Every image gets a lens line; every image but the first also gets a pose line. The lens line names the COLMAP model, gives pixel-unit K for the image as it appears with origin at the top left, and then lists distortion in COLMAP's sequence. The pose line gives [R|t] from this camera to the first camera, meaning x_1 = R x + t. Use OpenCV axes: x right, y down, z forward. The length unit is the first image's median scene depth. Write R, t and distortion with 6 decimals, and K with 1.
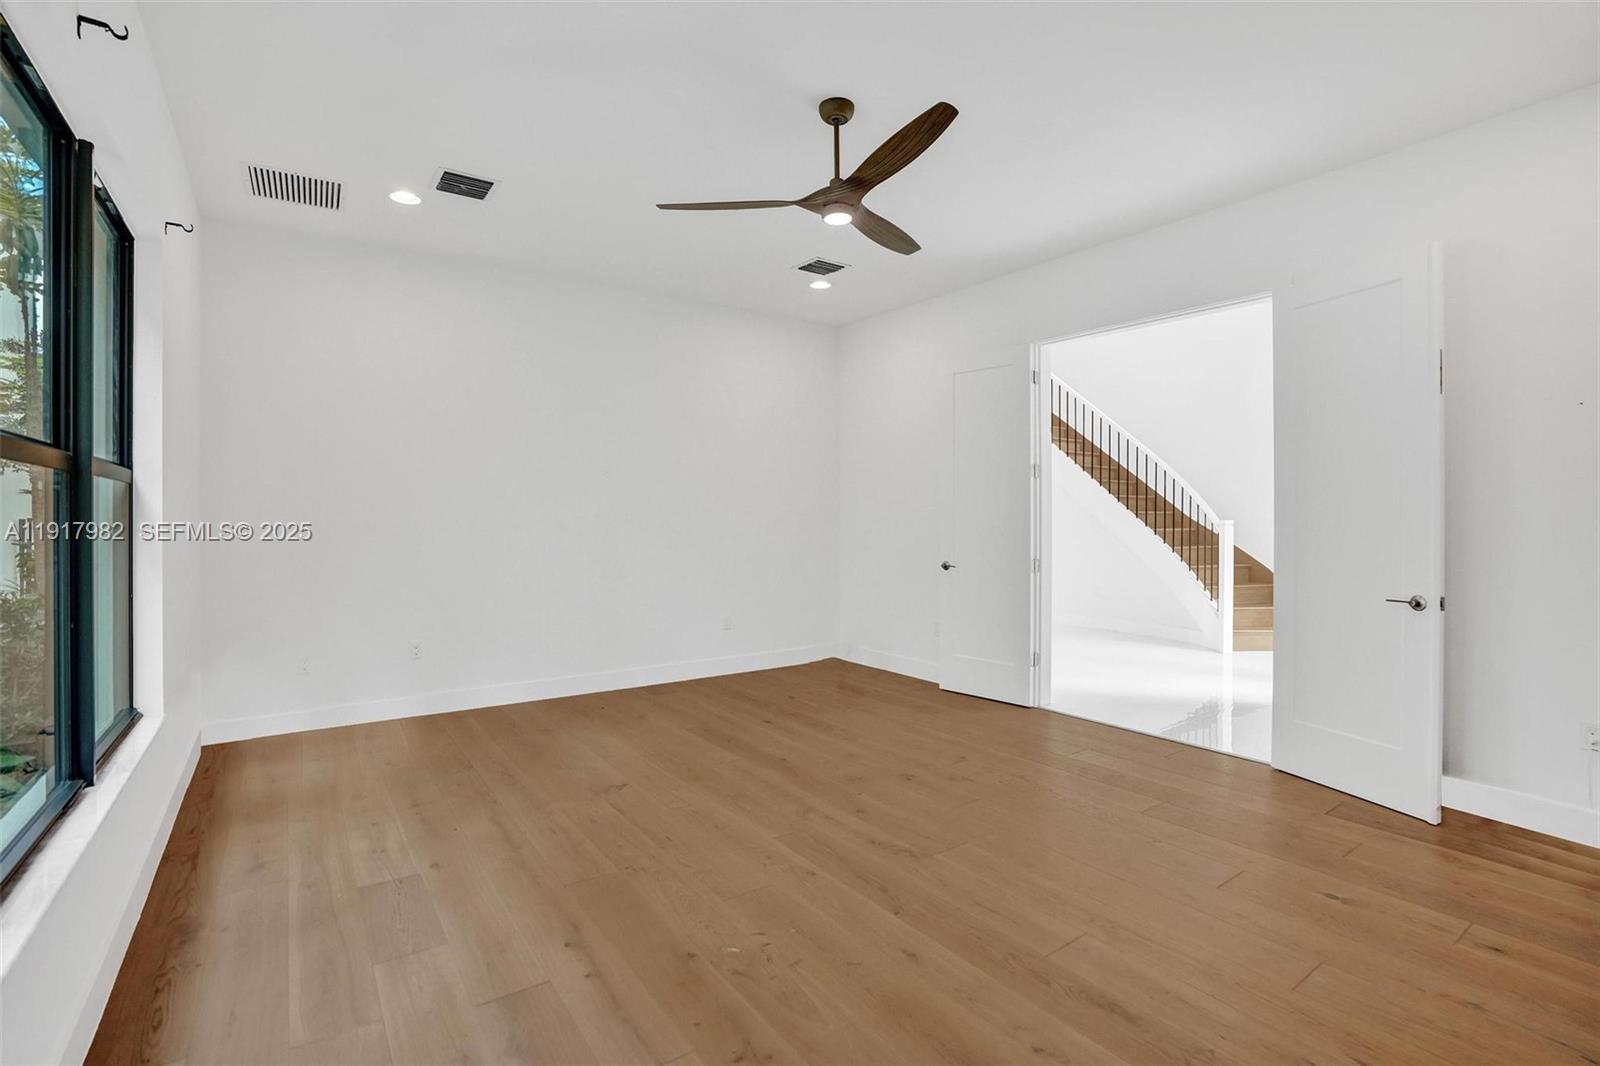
lens RADIAL K [[754.8, 0, 817.7], [0, 754.8, 542.8], [0, 0, 1]] dist [-0.059785, 0.026408]
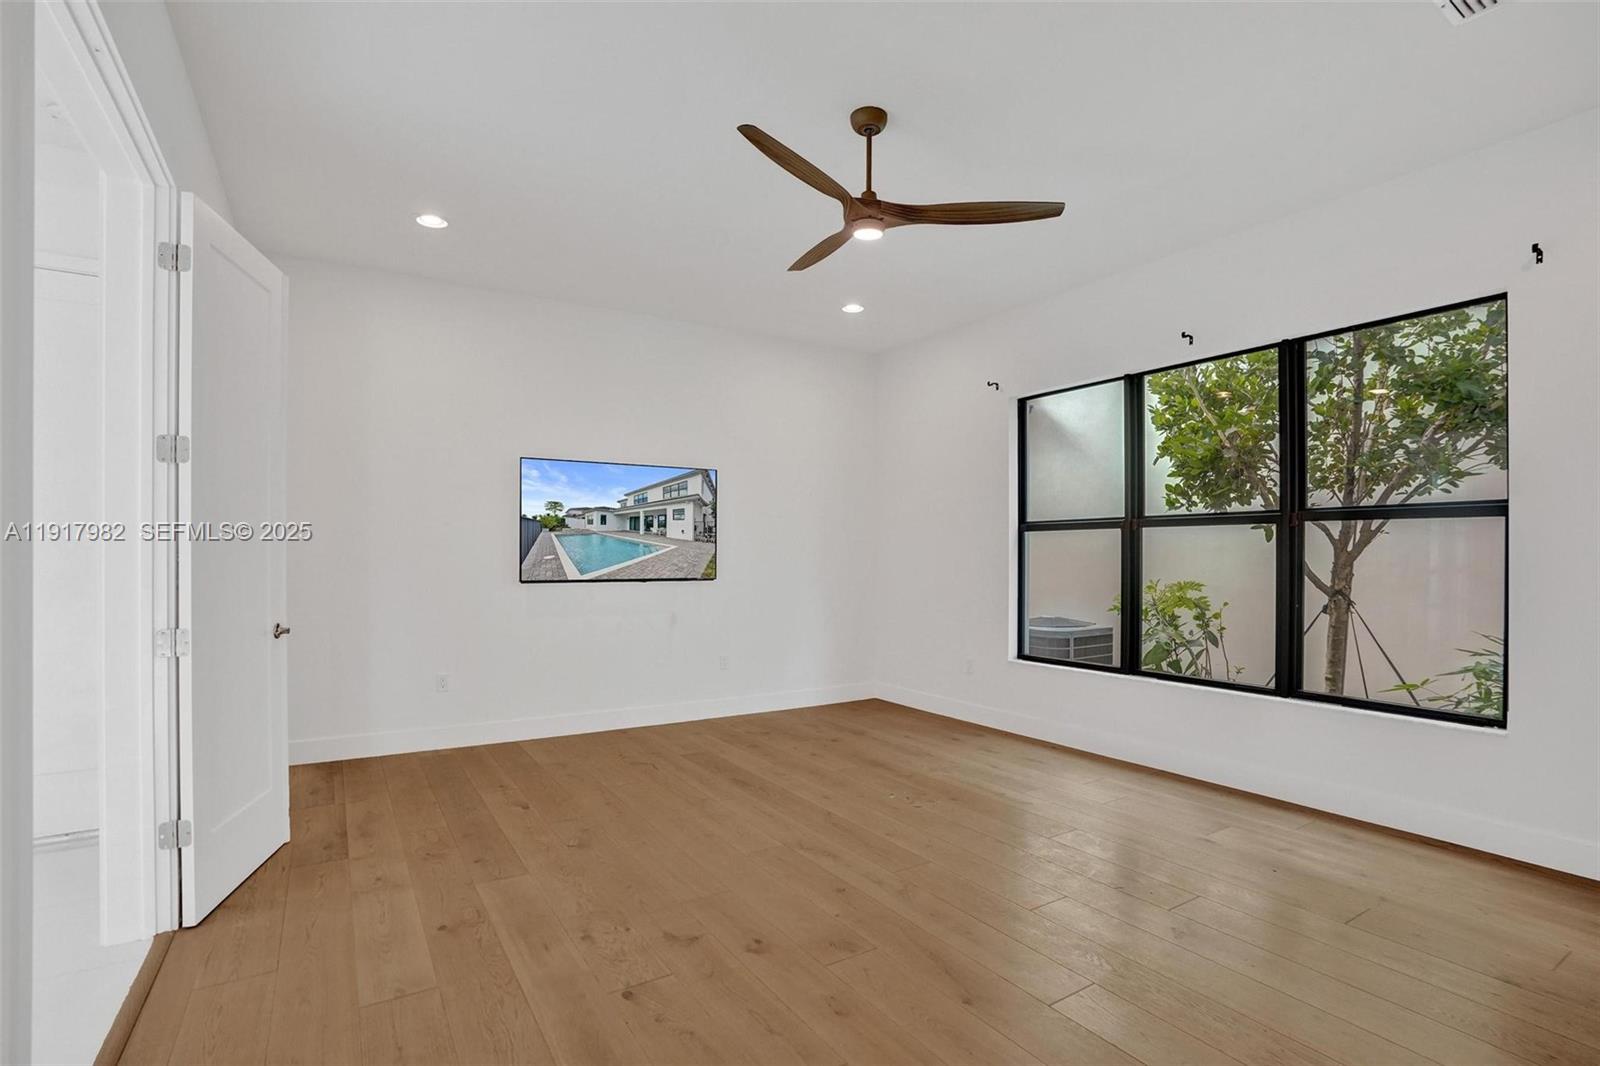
lens RADIAL K [[753.5, 0, 800.0], [0, 753.5, 533.0], [0, 0, 1]] dist [-0.043972, 0.026858]
pose [[-0.997440, -0.001895, 0.071490, 0.045631], [-0.001408, 0.999975, 0.006870, -0.057821], [-0.071501, 0.006751, -0.997418, 1.957476]]
